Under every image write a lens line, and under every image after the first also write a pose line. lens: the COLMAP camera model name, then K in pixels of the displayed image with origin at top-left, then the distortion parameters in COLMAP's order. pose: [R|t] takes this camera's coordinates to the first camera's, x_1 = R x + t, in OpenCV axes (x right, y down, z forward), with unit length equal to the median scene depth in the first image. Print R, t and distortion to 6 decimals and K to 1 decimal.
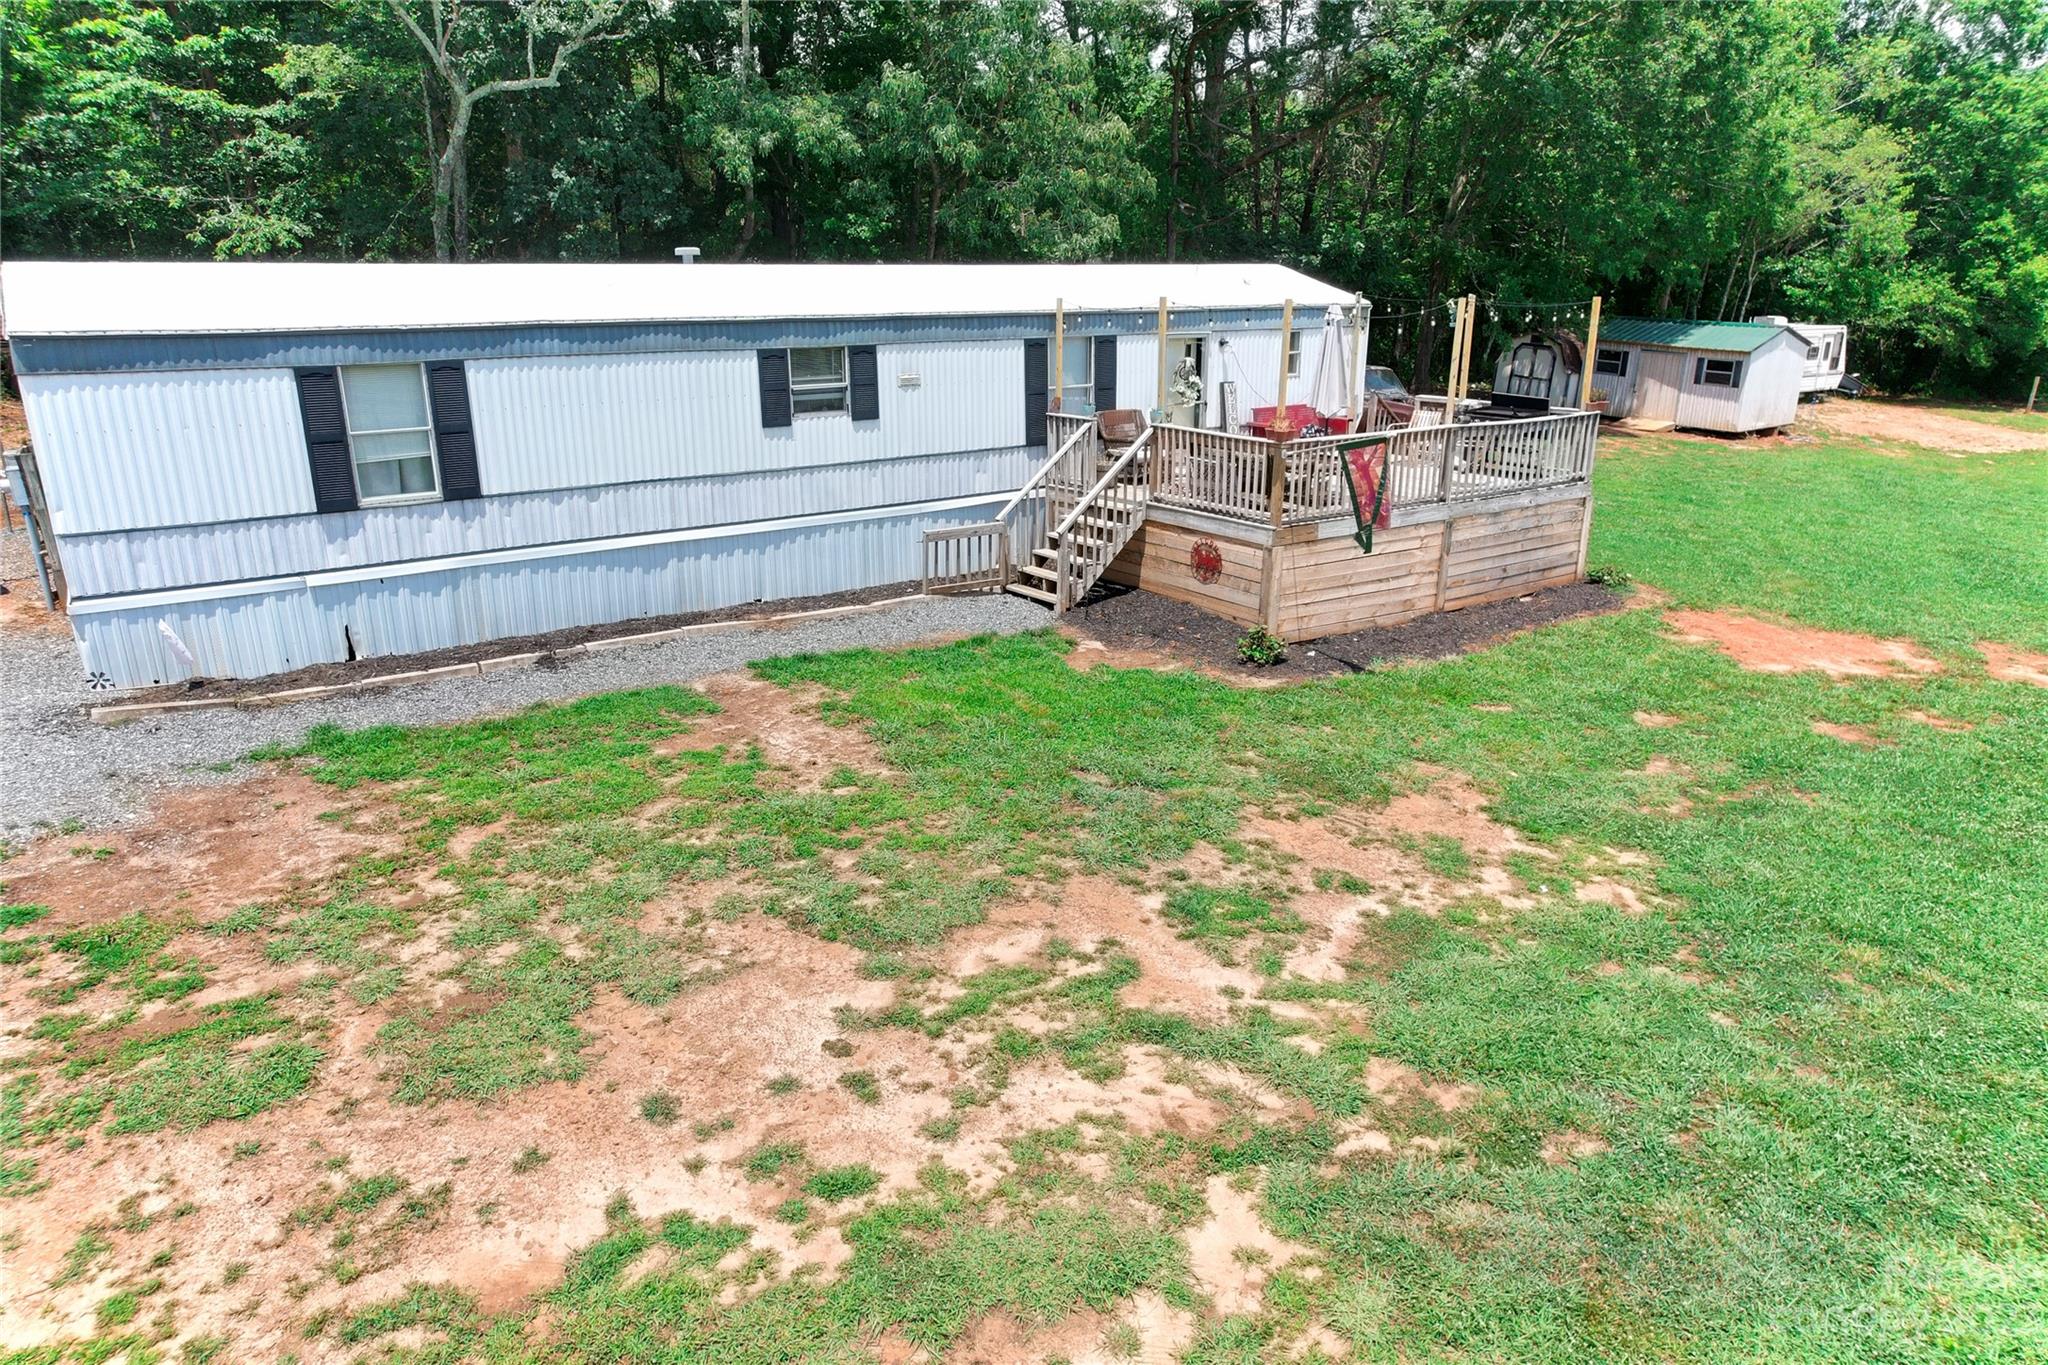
lens RADIAL K [[1281.2, 0, 1023.5], [0, 1281.2, 681.3], [0, 0, 1]] dist [-0.019367, 0.024240]
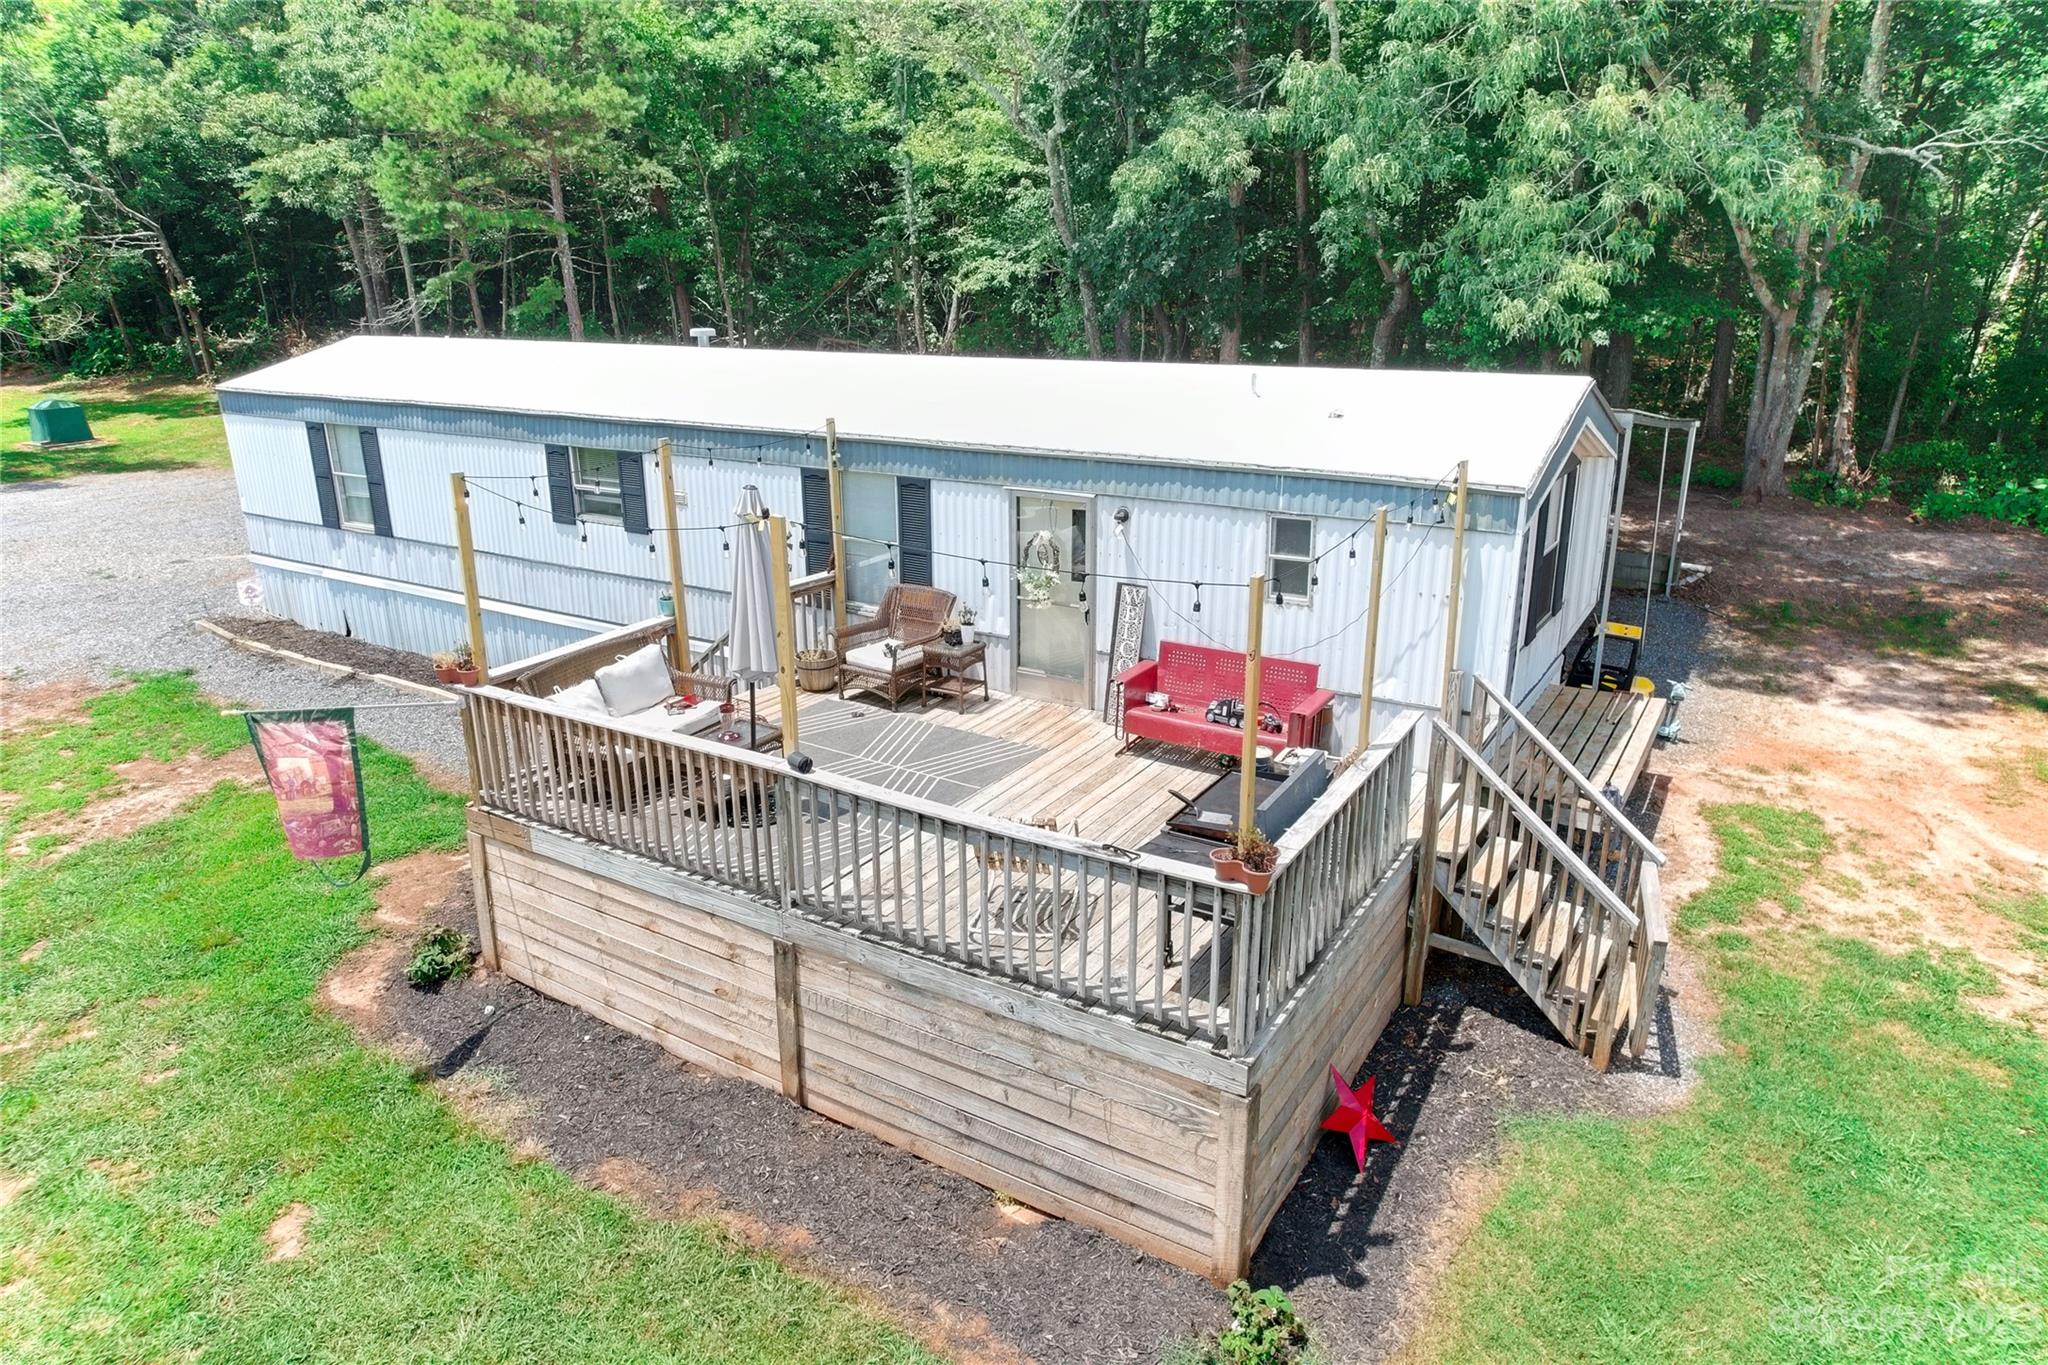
lens RADIAL K [[1281.2, 0, 1025.6], [0, 1281.2, 676.7], [0, 0, 1]] dist [-0.019367, 0.024240]
pose [[0.398096, 0.278855, -0.873933, 0.803452], [-0.275145, 0.945112, 0.176232, -0.348367], [0.875108, 0.170301, 0.452971, 0.869290]]
